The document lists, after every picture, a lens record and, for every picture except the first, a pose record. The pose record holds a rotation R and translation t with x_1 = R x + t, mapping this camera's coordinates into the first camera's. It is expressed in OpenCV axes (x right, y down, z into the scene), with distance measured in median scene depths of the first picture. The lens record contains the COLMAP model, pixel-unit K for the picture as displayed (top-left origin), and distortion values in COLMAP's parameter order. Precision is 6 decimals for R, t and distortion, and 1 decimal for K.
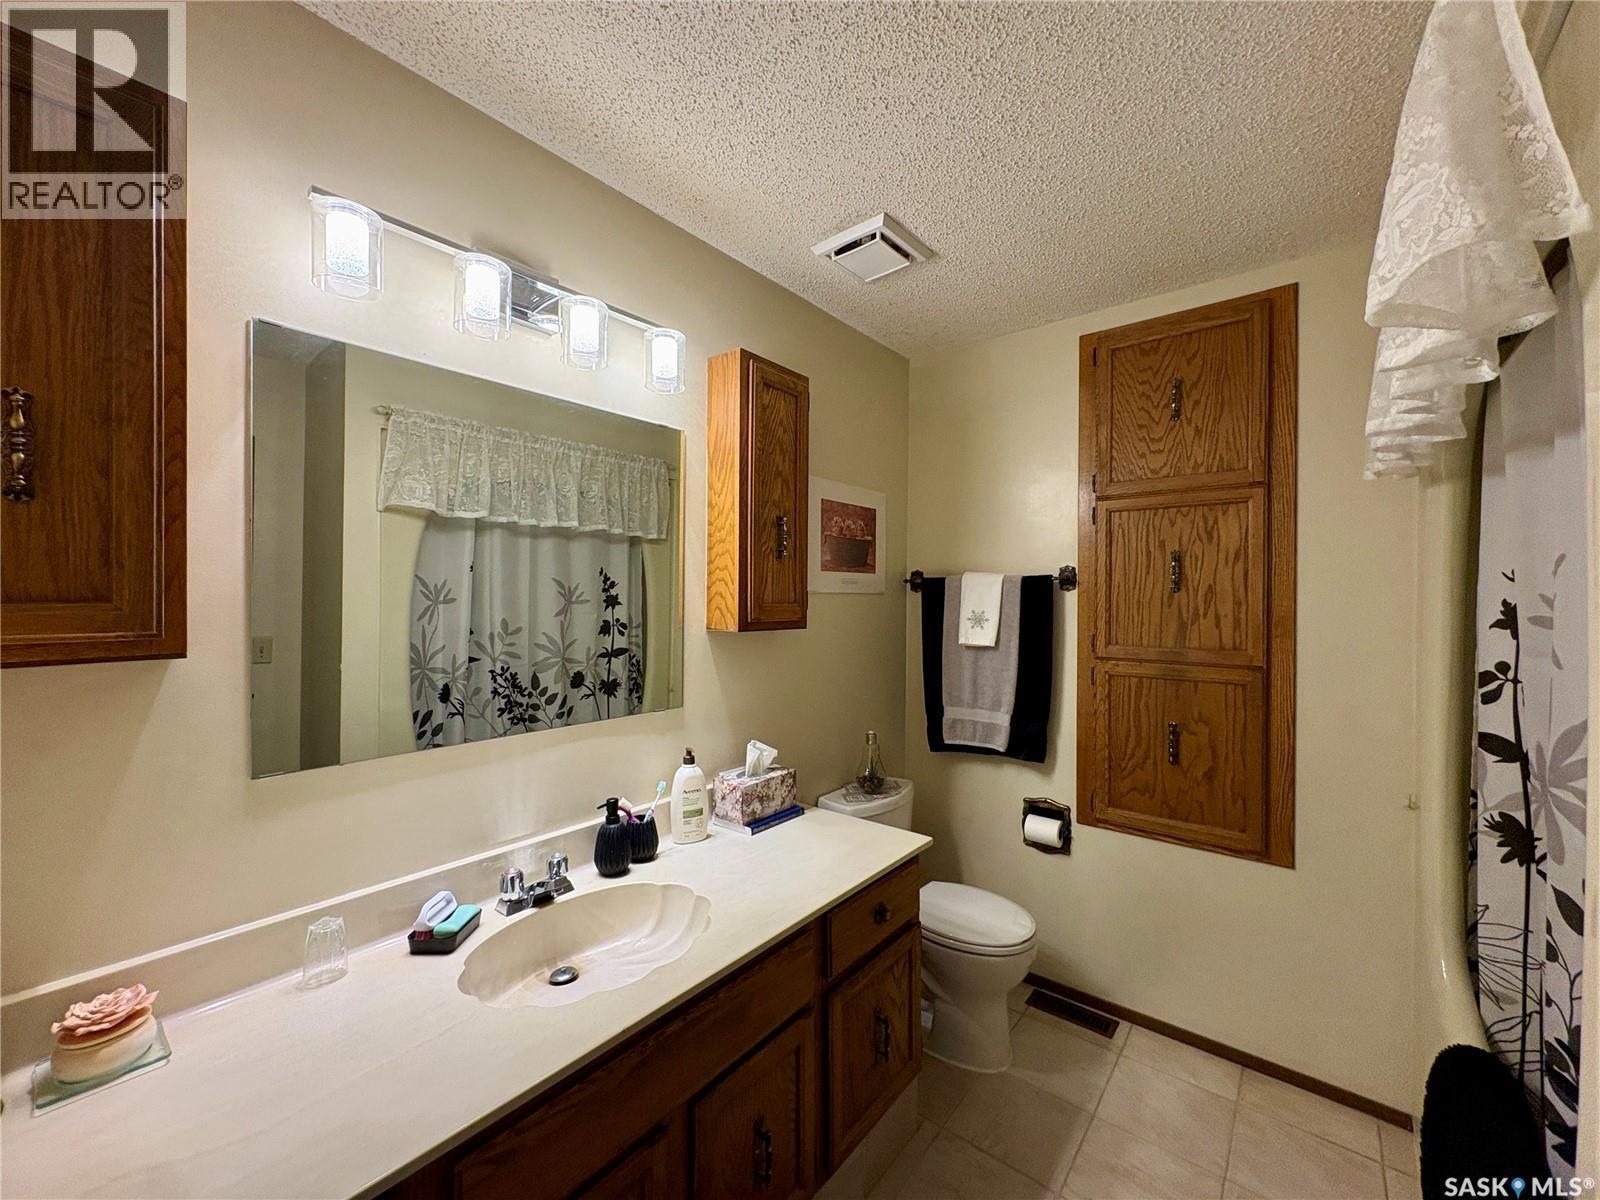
lens RADIAL K [[636.1, 0, 799.4], [0, 636.1, 599.4], [0, 0, 1]] dist [0.001411, 0.000054]
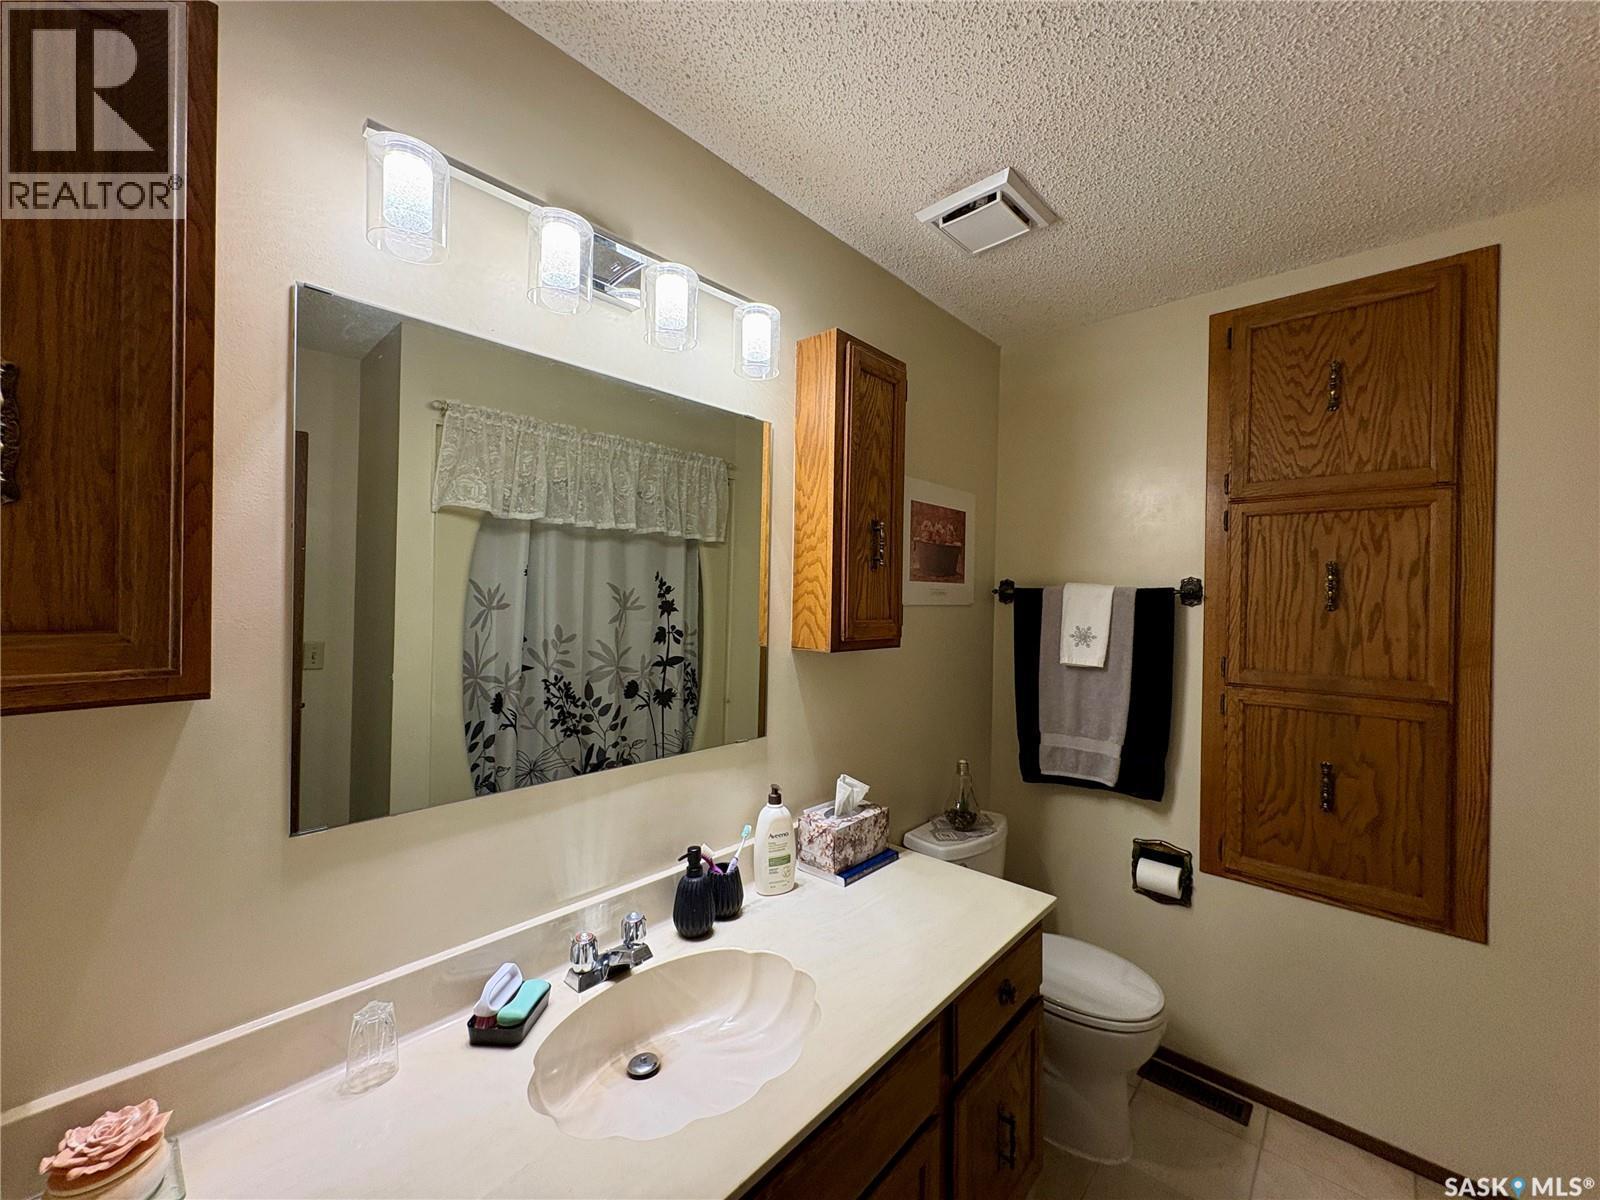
lens RADIAL K [[636.1, 0, 799.4], [0, 636.1, 599.4], [0, 0, 1]] dist [0.001411, 0.000054]
pose [[0.998434, 0.011264, -0.054800, -0.084503], [-0.011302, 0.999936, -0.000366, -0.019607], [0.054792, 0.000985, 0.998497, 0.113315]]
